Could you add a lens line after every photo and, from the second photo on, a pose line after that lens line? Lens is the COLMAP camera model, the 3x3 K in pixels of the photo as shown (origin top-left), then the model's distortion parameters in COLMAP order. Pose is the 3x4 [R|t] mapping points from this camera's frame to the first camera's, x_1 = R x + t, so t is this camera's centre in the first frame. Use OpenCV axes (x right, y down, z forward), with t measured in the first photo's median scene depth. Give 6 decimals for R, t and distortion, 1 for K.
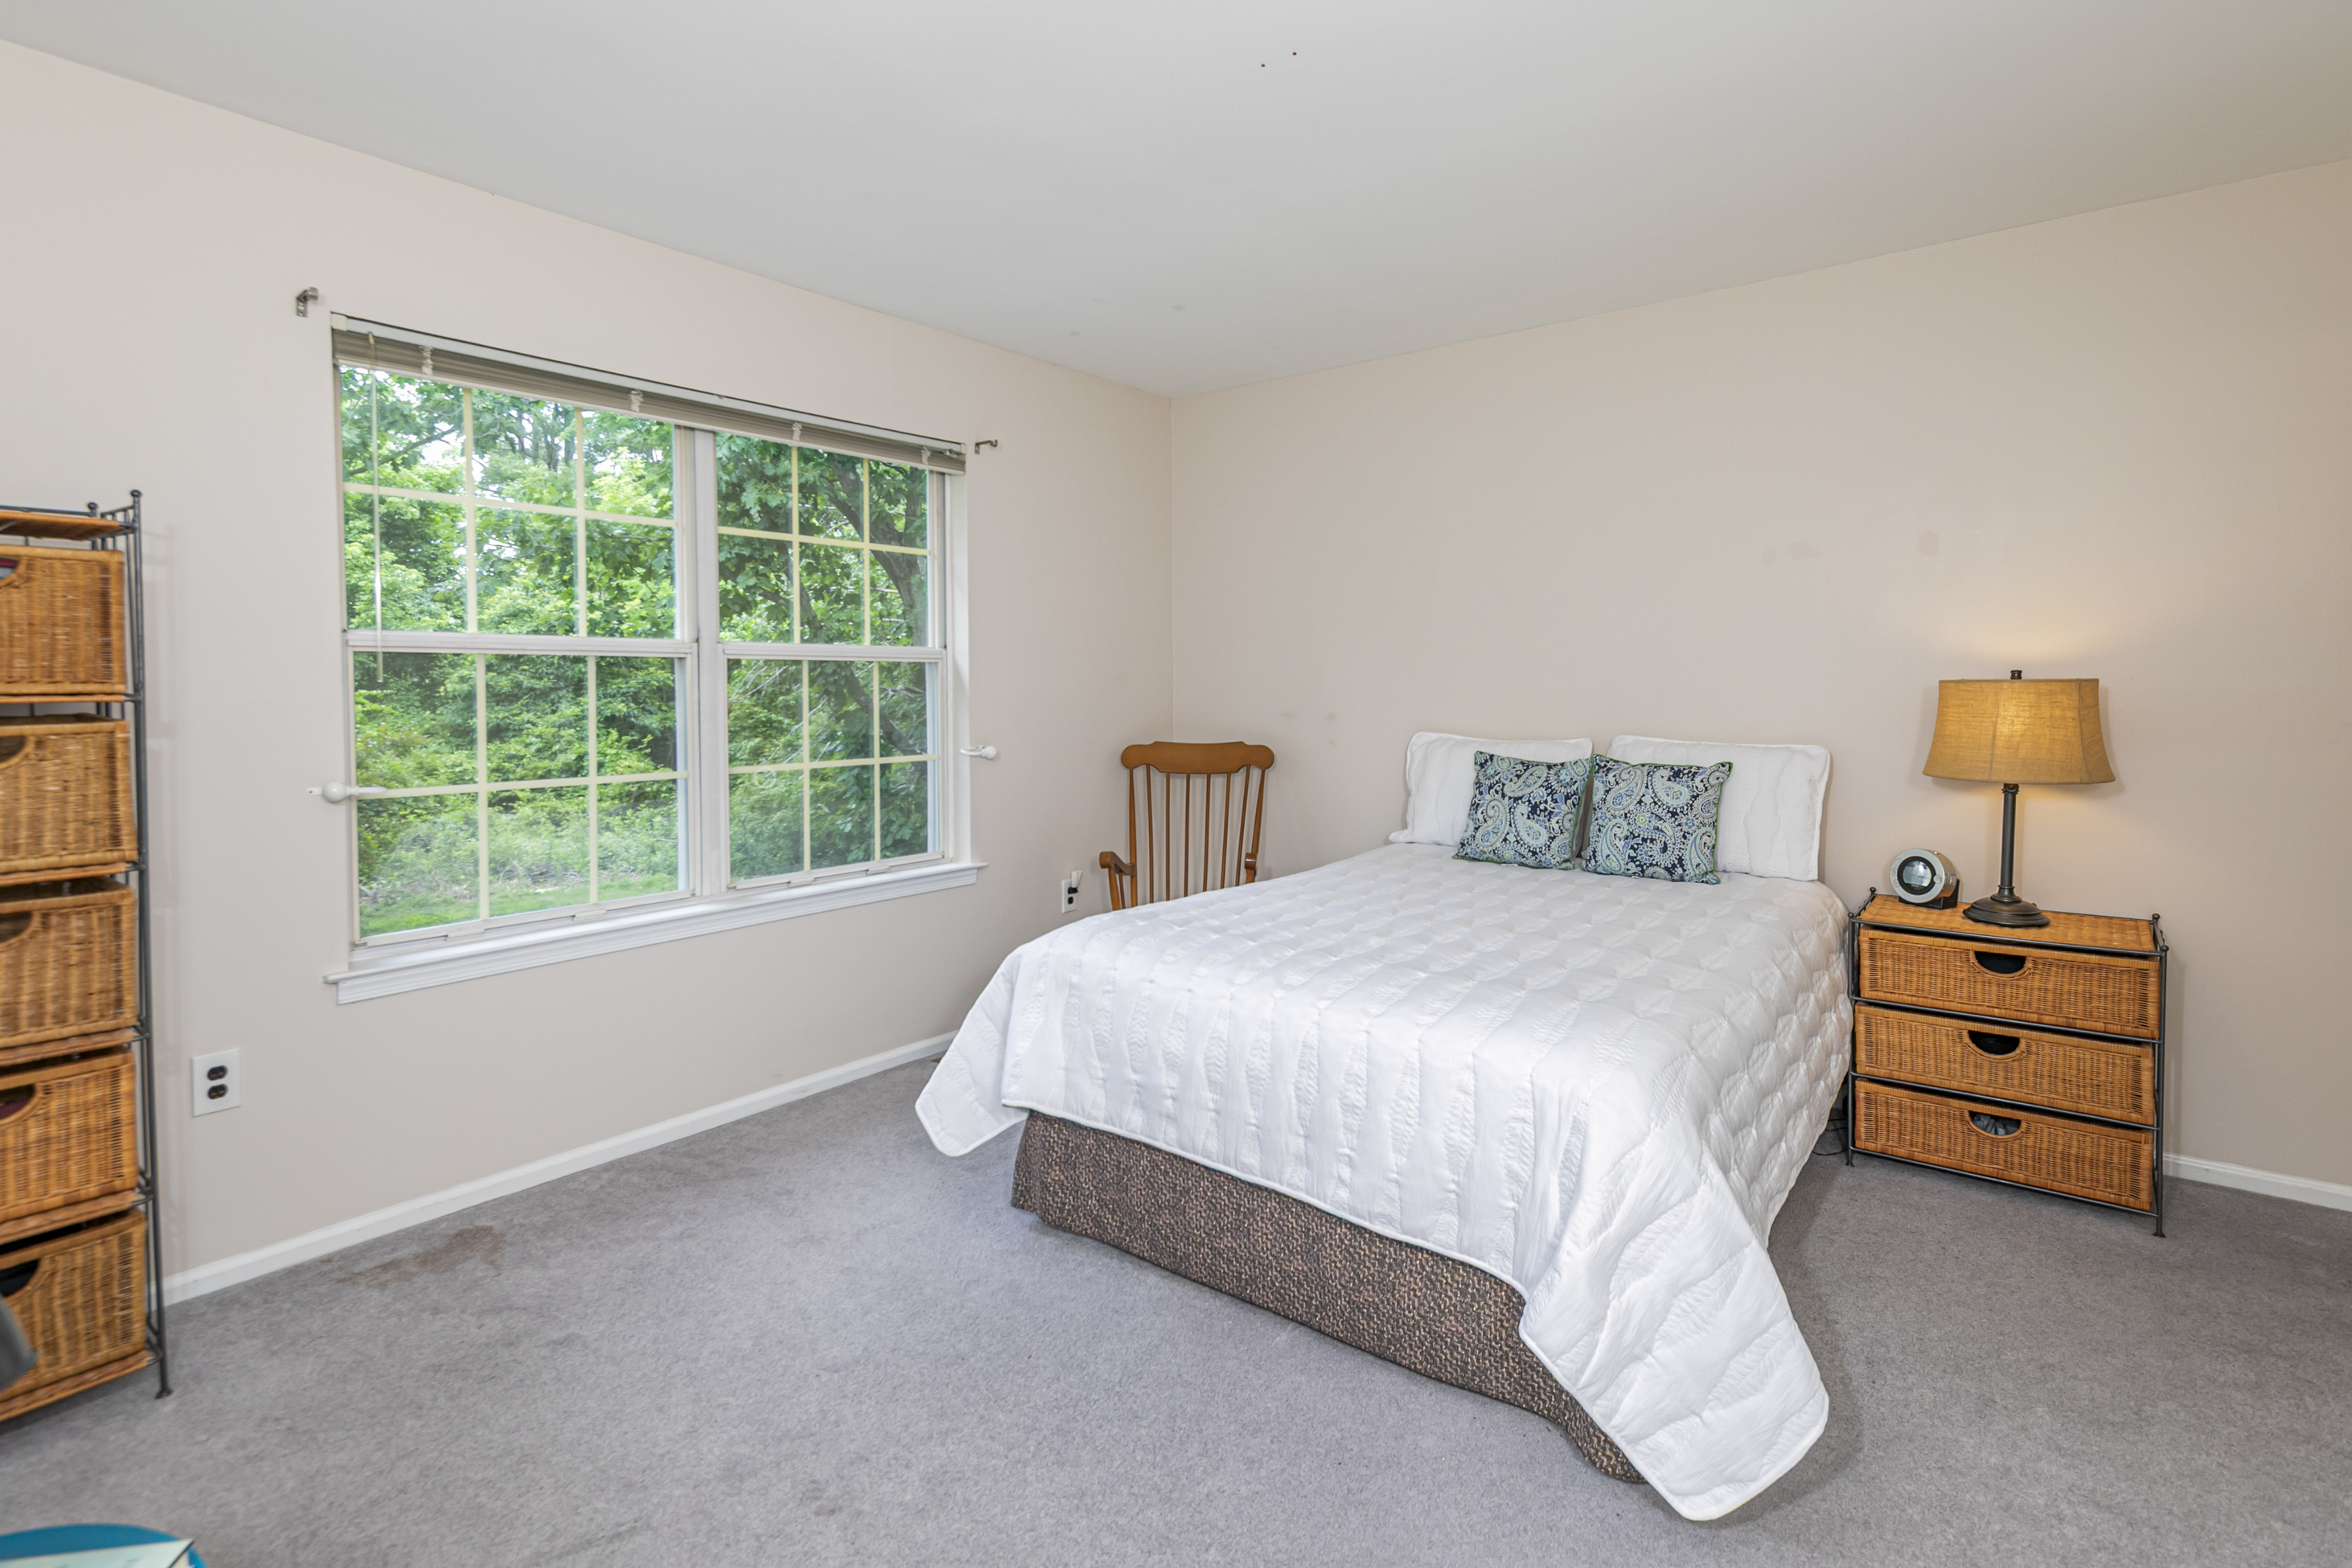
lens RADIAL K [[1154.6, 0, 1173.2], [0, 1154.6, 725.7], [0, 0, 1]] dist [0.019674, -0.000499]
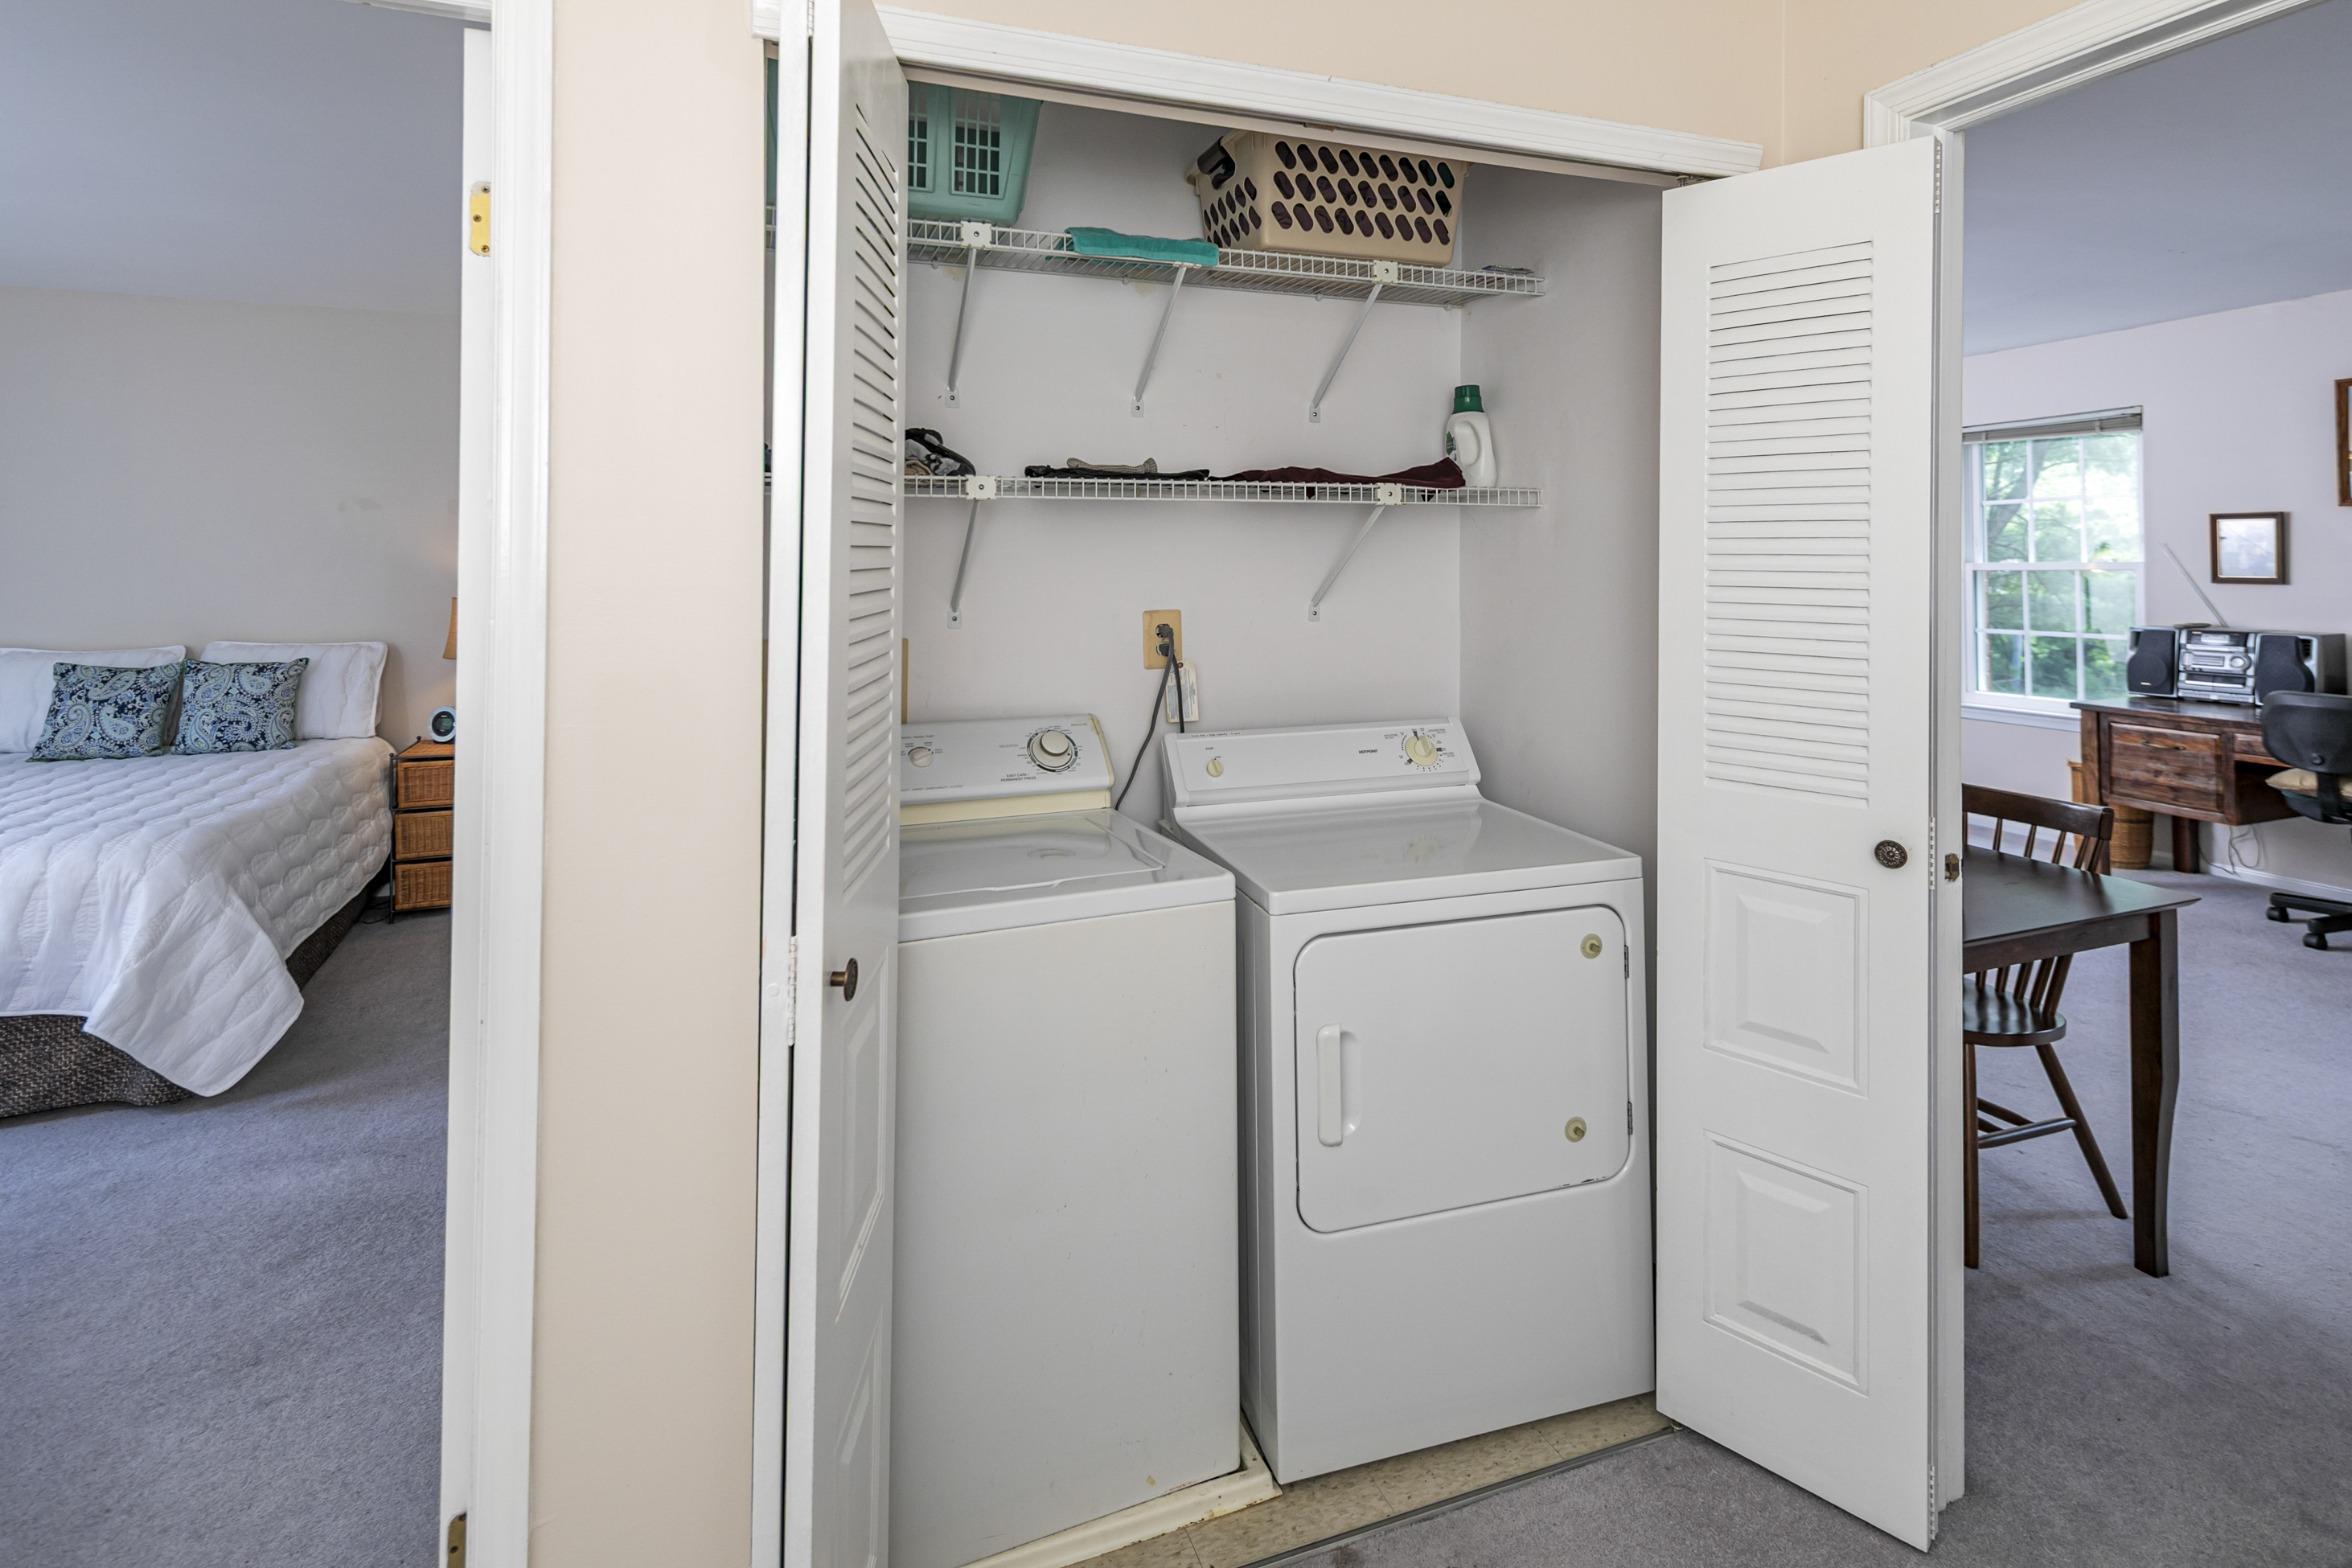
lens RADIAL K [[1134.9, 0, 1167.4], [0, 1134.9, 547.5], [0, 0, 1]] dist [0.000046, 0.000011]
pose [[0.516753, 0.012256, 0.856047, -0.156285], [0.031418, 0.998953, -0.033267, -0.024304], [-0.855558, 0.044086, 0.515827, -0.622413]]
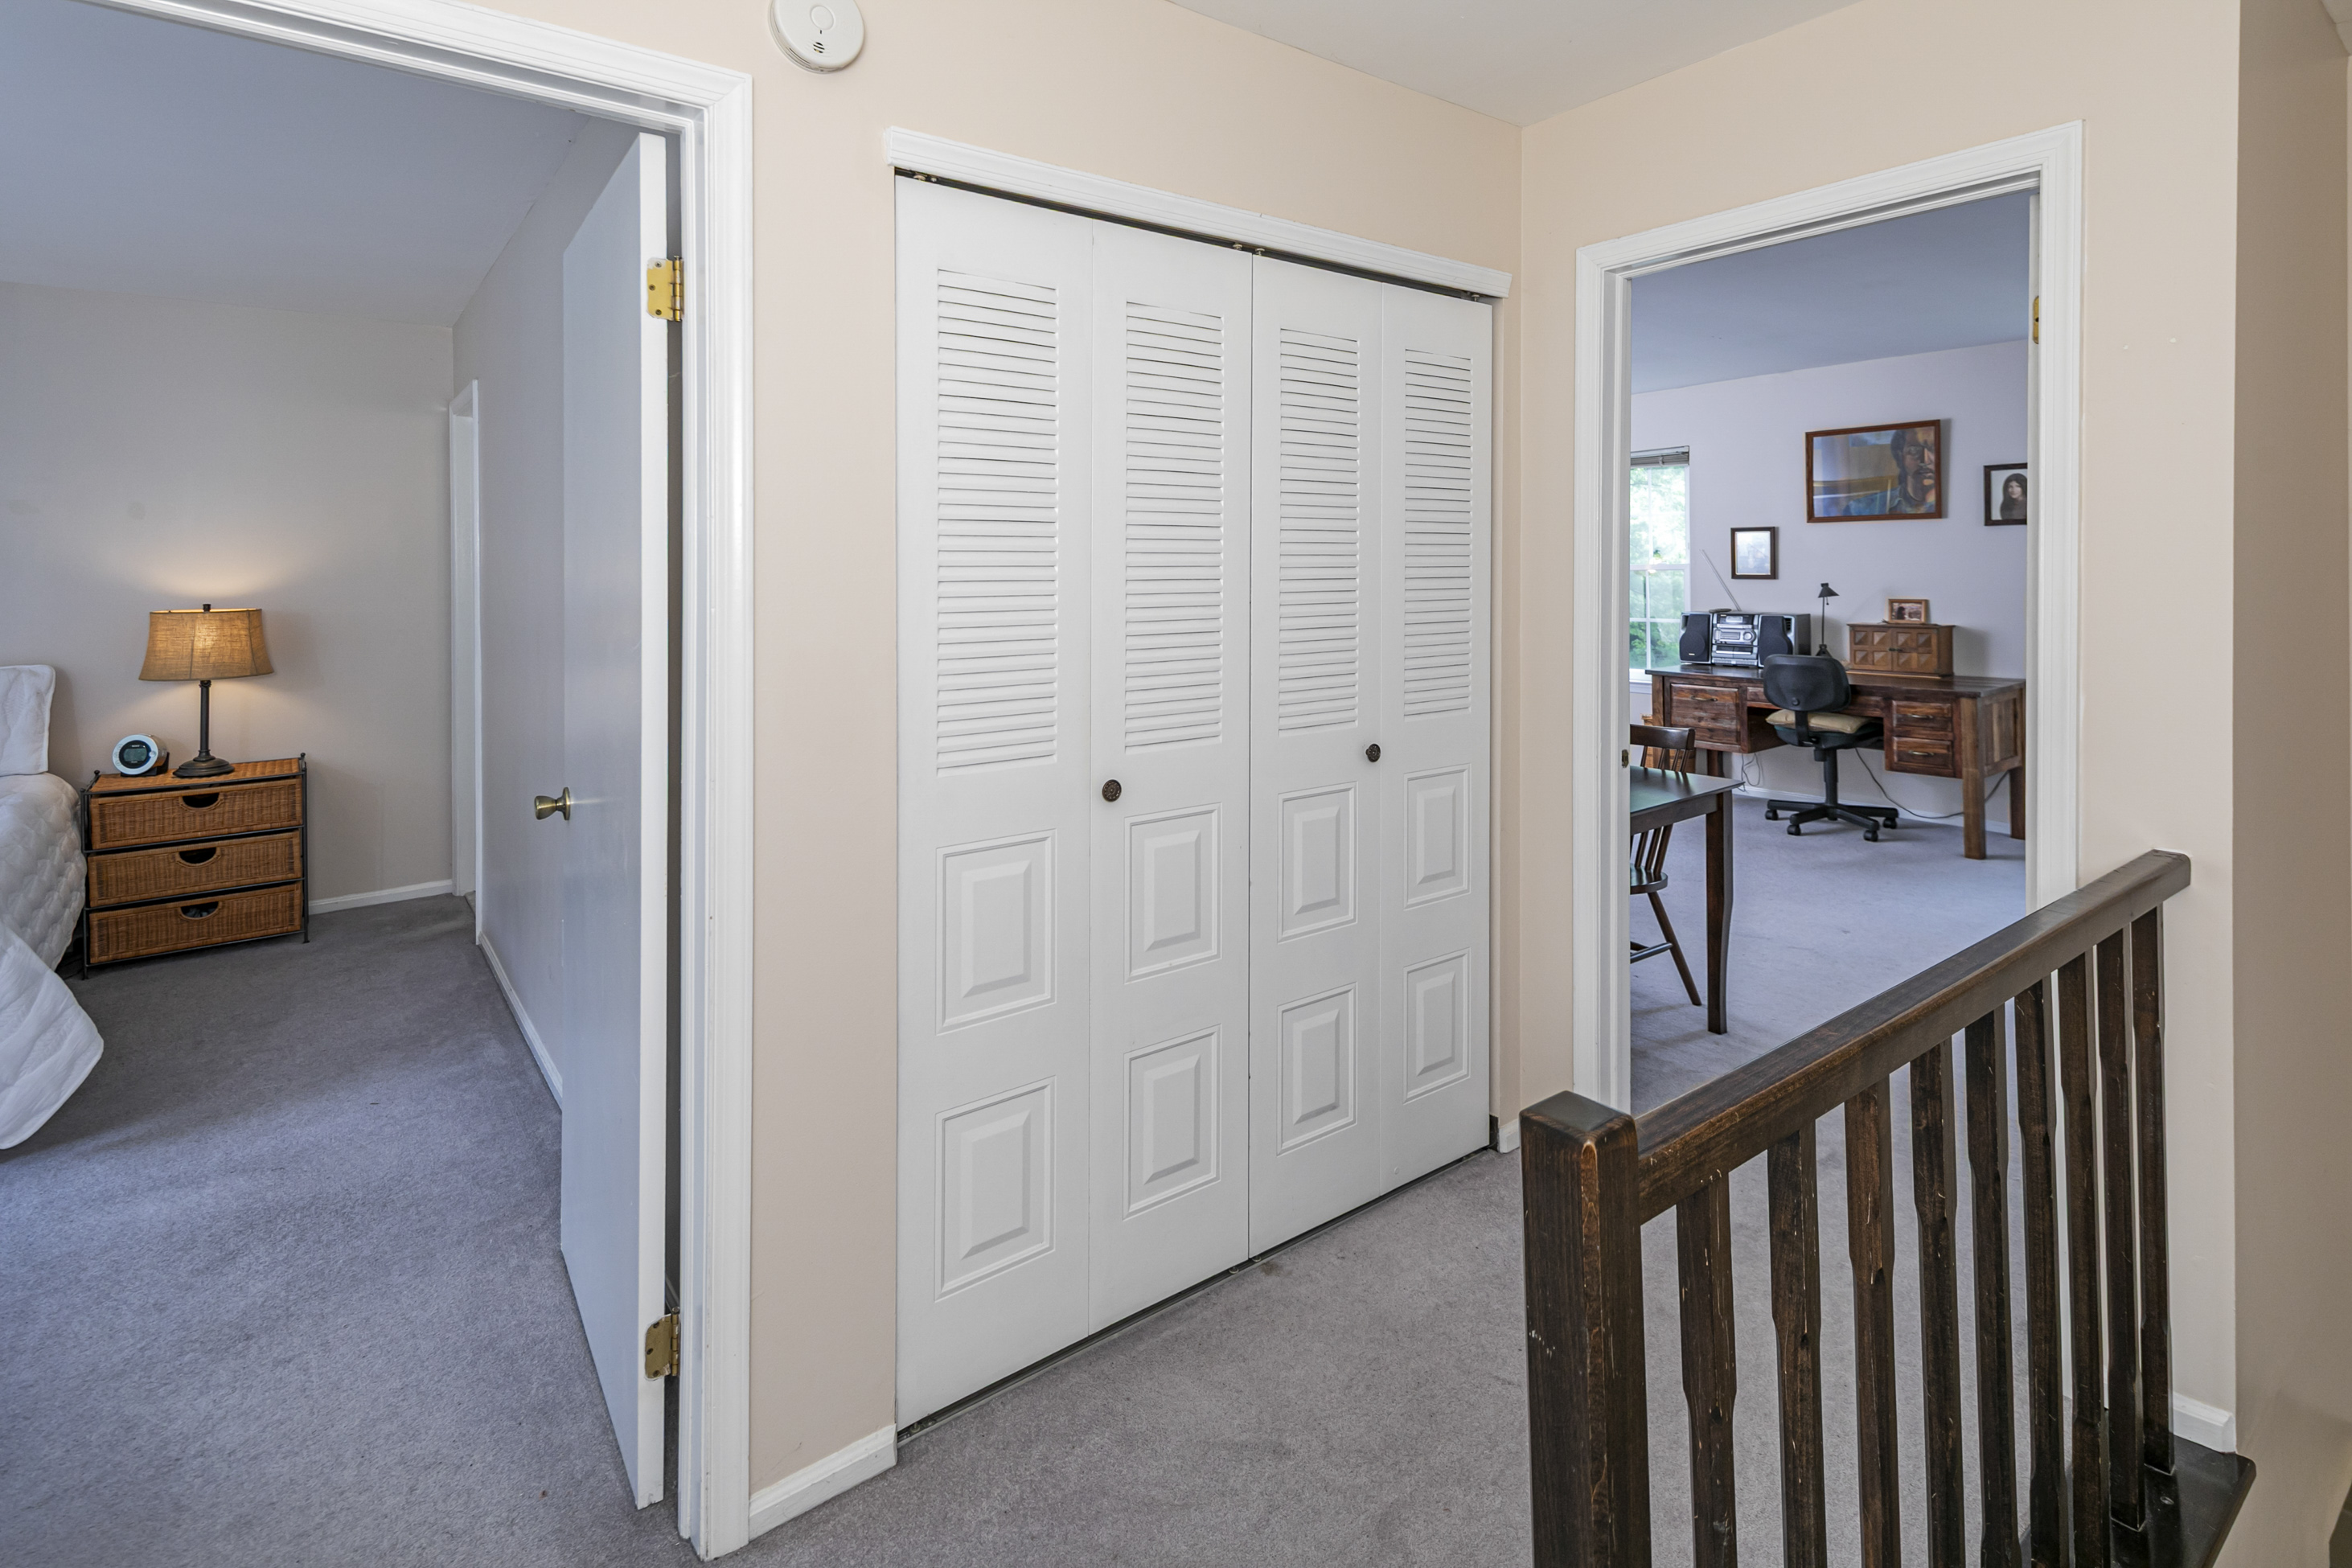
lens RADIAL K [[1134.8, 0, 1180.6], [0, 1134.8, 569.3], [0, 0, 1]] dist [0.002867, -0.000131]
pose [[0.235390, -0.000326, 0.971901, -0.388641], [0.043213, 0.999015, -0.010131, -0.022965], [-0.970940, 0.044383, 0.235172, -0.541416]]
